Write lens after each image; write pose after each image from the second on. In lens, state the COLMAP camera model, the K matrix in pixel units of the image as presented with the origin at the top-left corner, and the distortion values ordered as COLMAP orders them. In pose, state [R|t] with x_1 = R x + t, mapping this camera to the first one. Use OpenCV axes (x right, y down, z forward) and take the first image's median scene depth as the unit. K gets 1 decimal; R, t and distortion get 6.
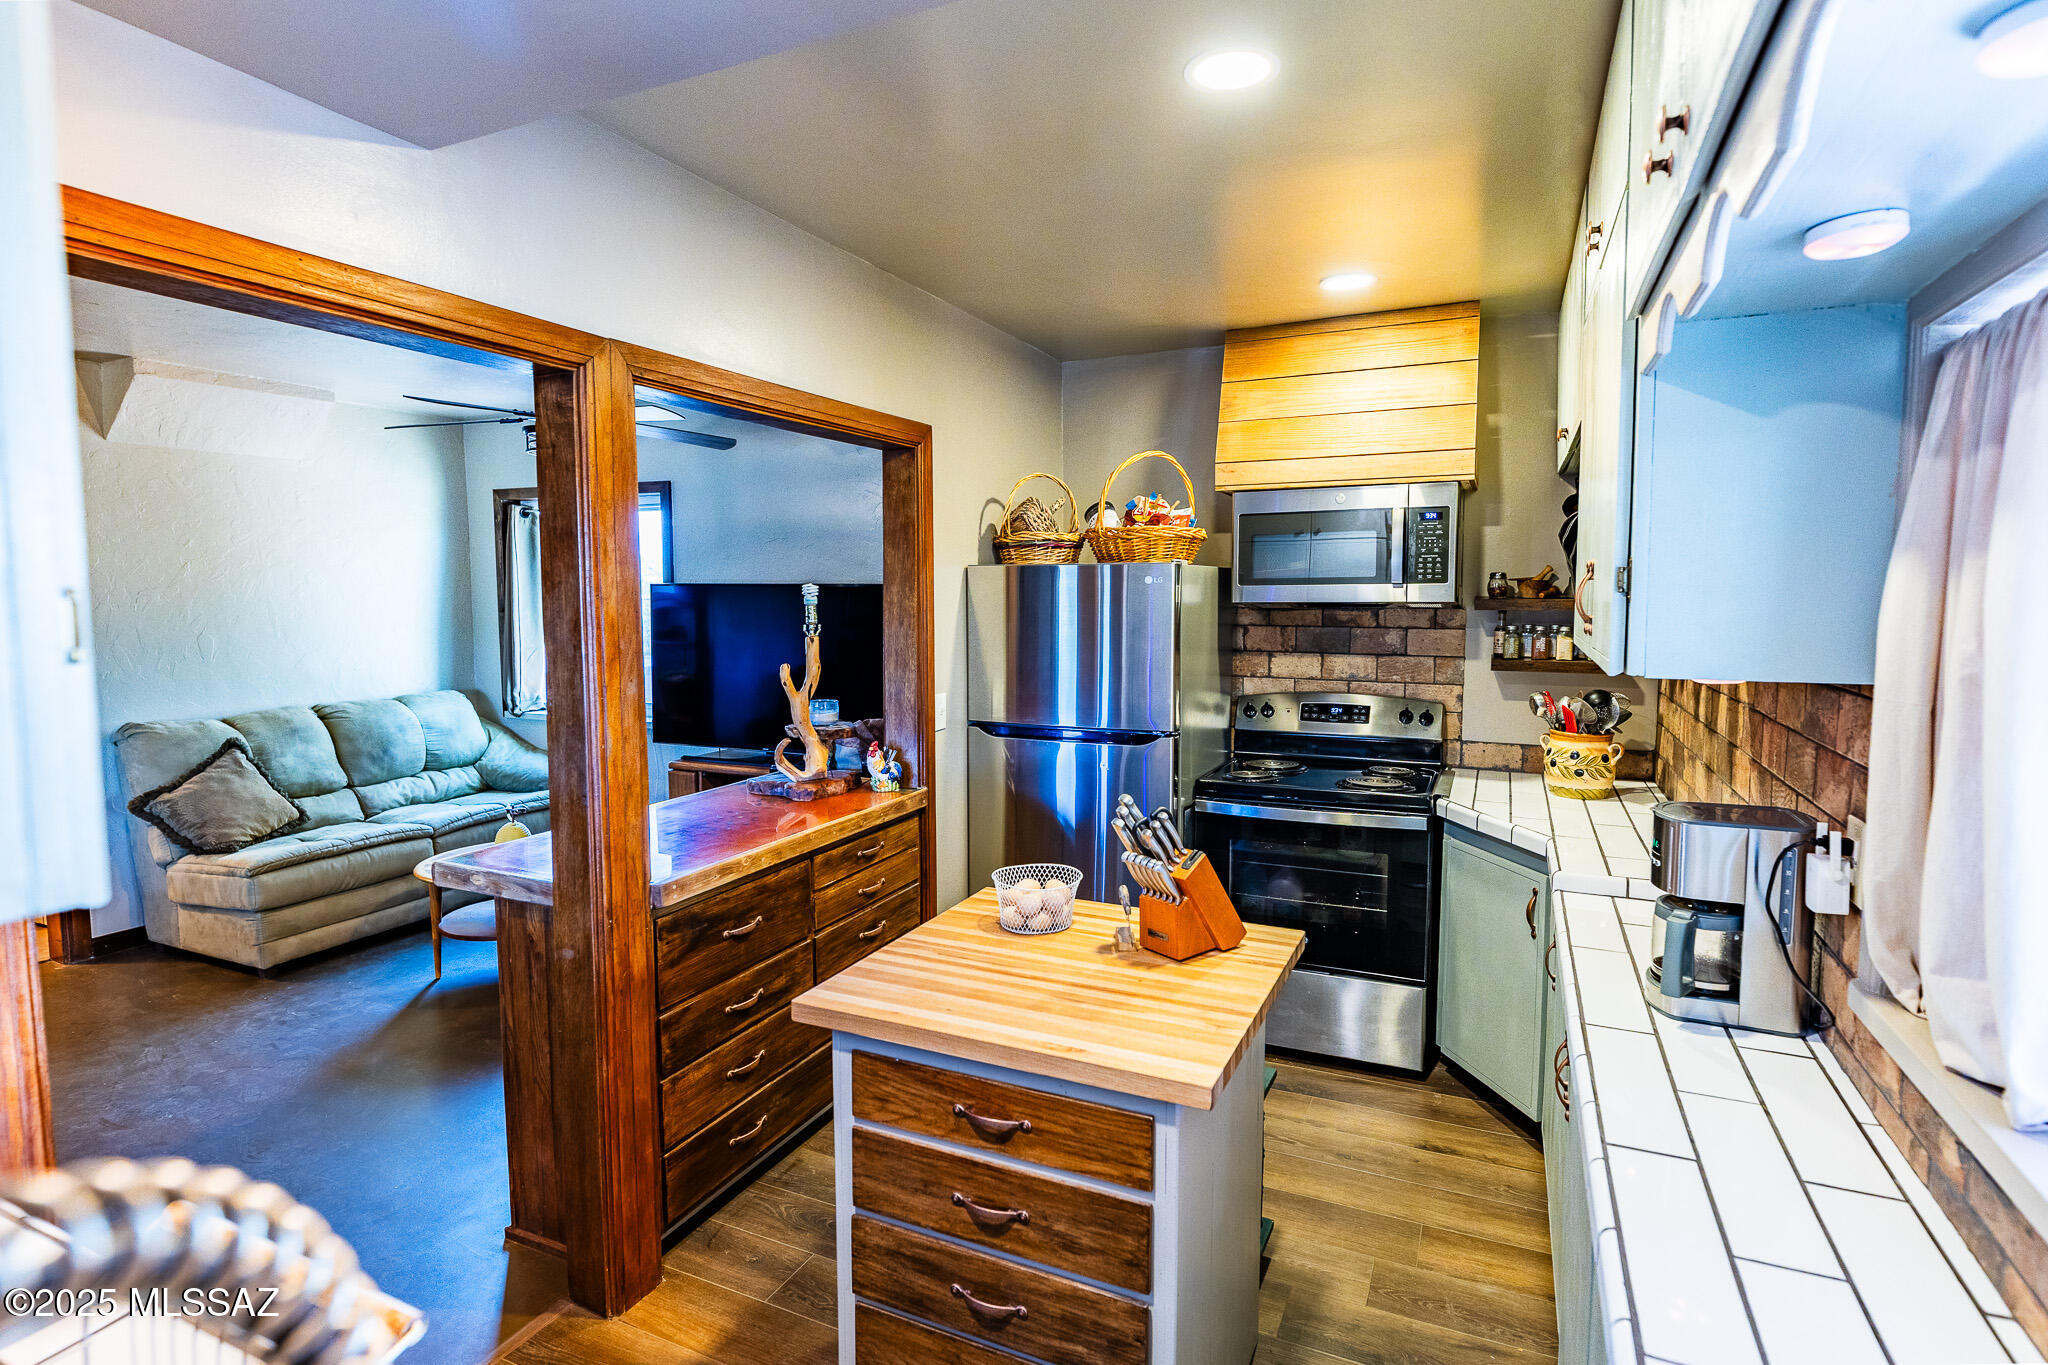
lens RADIAL K [[1029.3, 0, 1024.6], [0, 1029.3, 682.3], [0, 0, 1]] dist [0.003576, -0.002654]
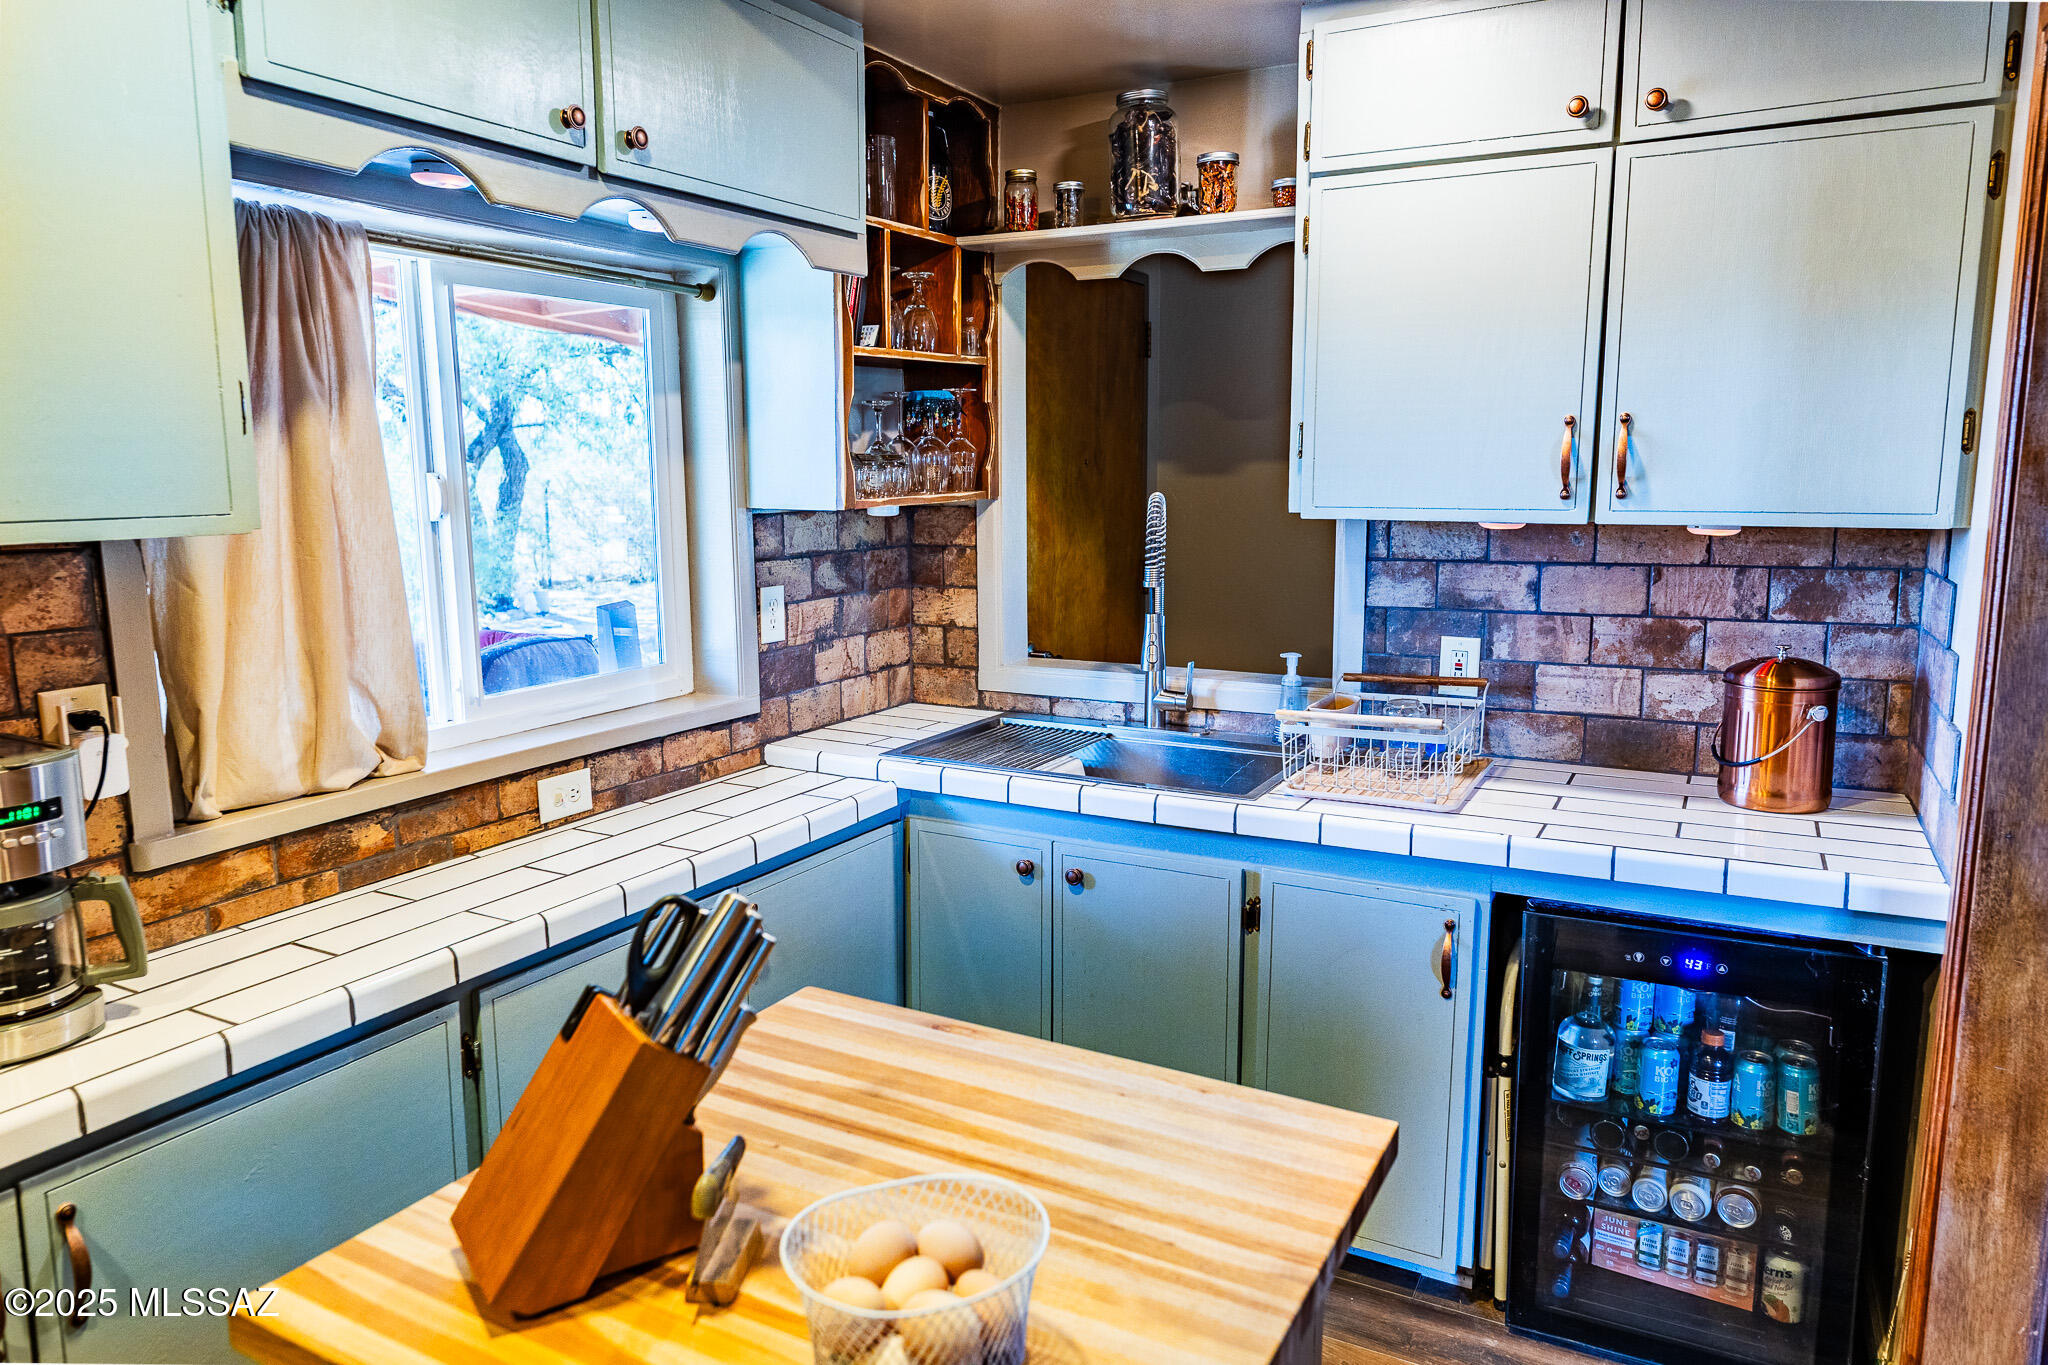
lens RADIAL K [[1332.6, 0, 1018.8], [0, 1332.6, 674.2], [0, 0, 1]] dist [0.002946, -0.001972]
pose [[-0.997989, -0.005402, 0.063164, -0.031653], [0.010433, 0.968783, 0.247692, -0.066581], [-0.062530, 0.247852, -0.966778, 0.896892]]
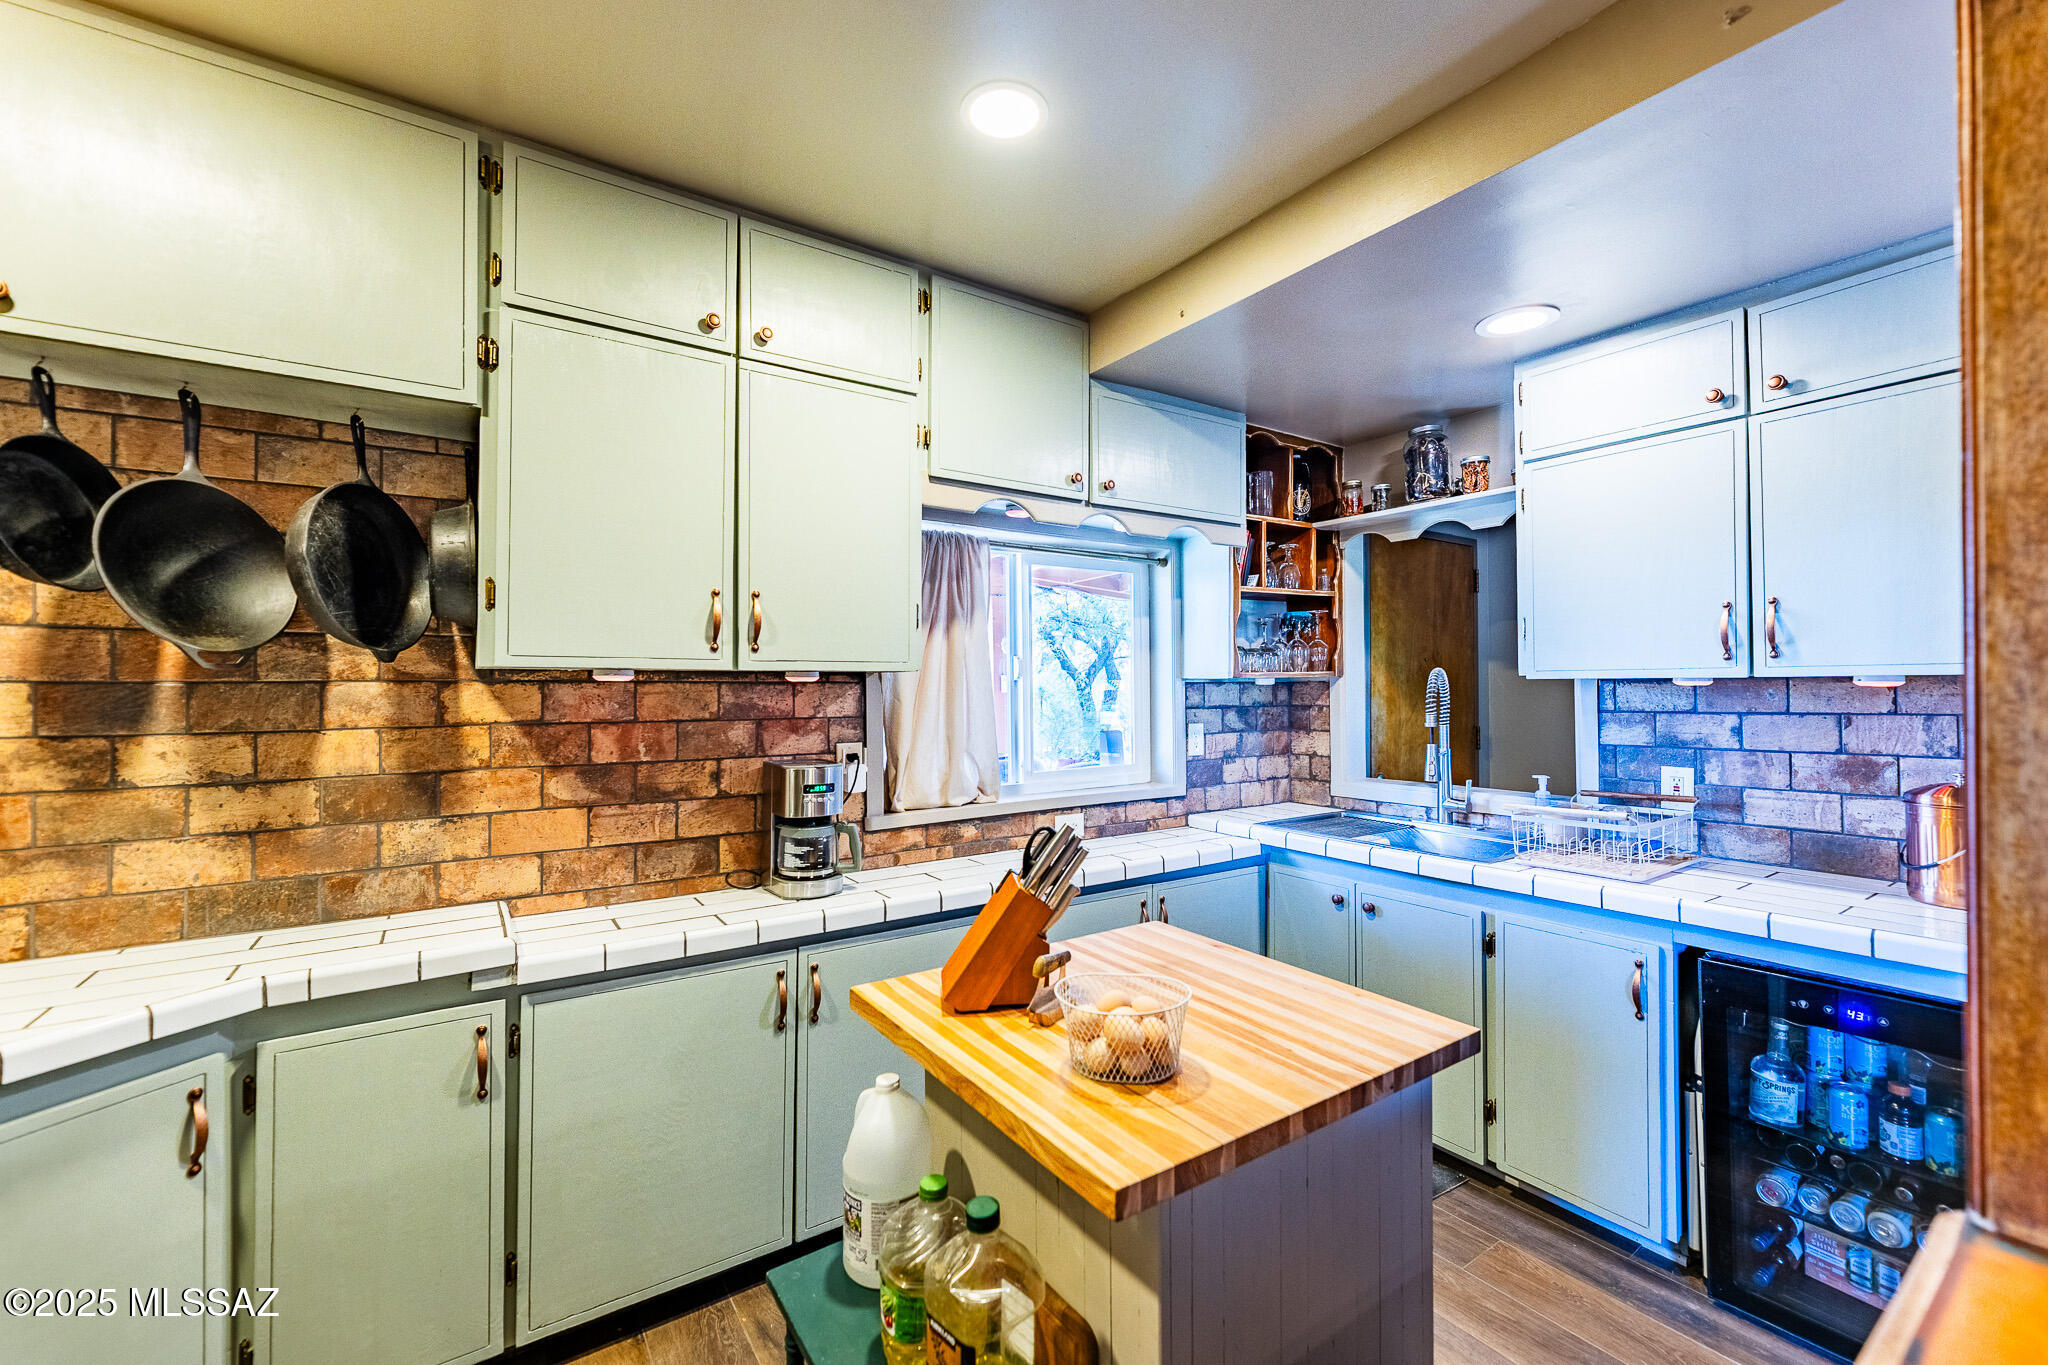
lens RADIAL K [[840.7, 0, 1033.9], [0, 840.7, 678.9], [0, 0, 1]] dist [-0.000925, 0.000059]
pose [[-0.861415, 0.009757, 0.507808, -0.142433], [0.053150, 0.996058, 0.071023, -0.037582], [-0.505113, 0.088170, -0.858537, 0.964353]]
